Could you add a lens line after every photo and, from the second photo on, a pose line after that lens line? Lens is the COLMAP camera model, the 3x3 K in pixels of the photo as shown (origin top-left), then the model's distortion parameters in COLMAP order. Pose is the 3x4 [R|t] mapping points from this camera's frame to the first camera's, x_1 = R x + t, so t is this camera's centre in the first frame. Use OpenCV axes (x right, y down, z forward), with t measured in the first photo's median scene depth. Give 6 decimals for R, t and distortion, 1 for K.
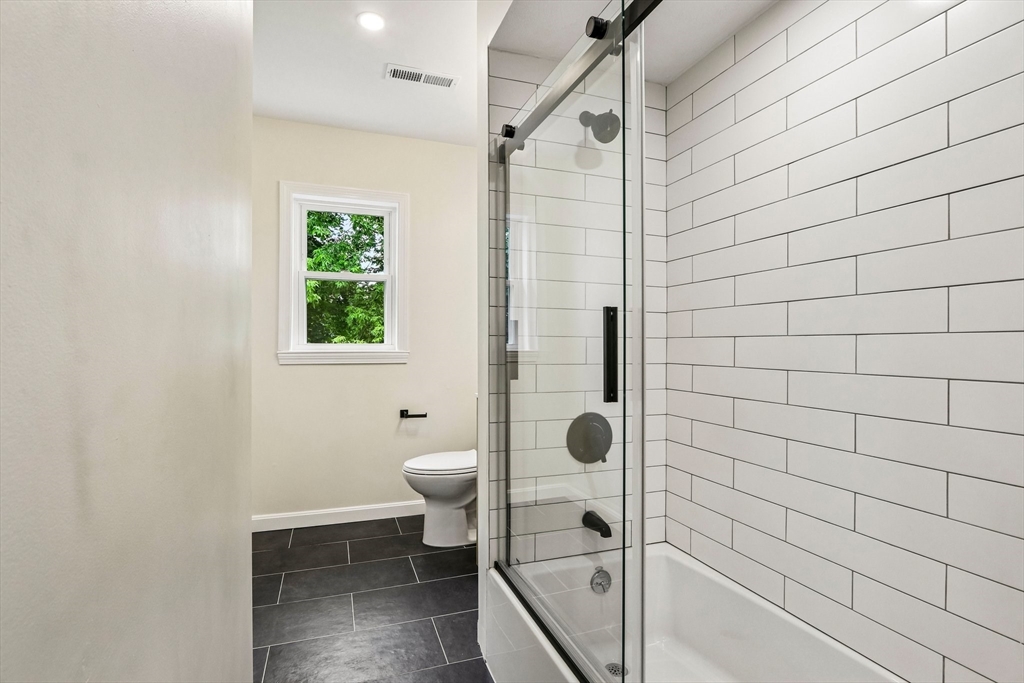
lens RADIAL K [[497.0, 0, 515.2], [0, 497.0, 340.0], [0, 0, 1]] dist [-0.046270, 0.000014]
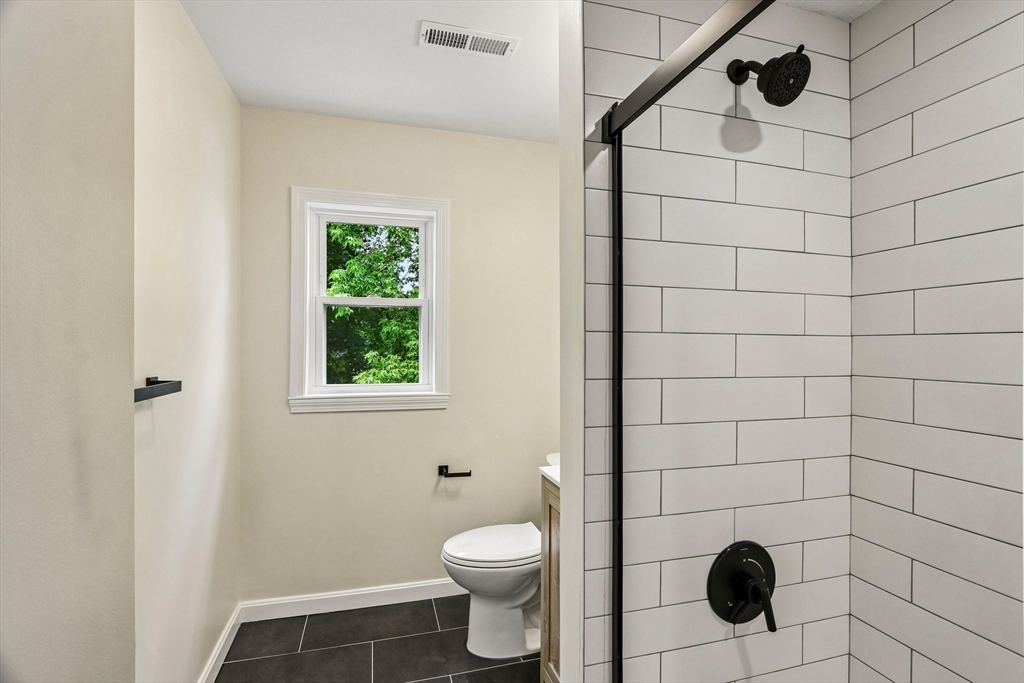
lens RADIAL K [[483.1, 0, 509.5], [0, 483.1, 341.8], [0, 0, 1]] dist [-0.022488, 0.000783]
pose [[0.997298, -0.000235, -0.073458, -0.058978], [0.000136, 0.999999, -0.001349, -0.063649], [0.073458, 0.001335, 0.997297, 0.224137]]
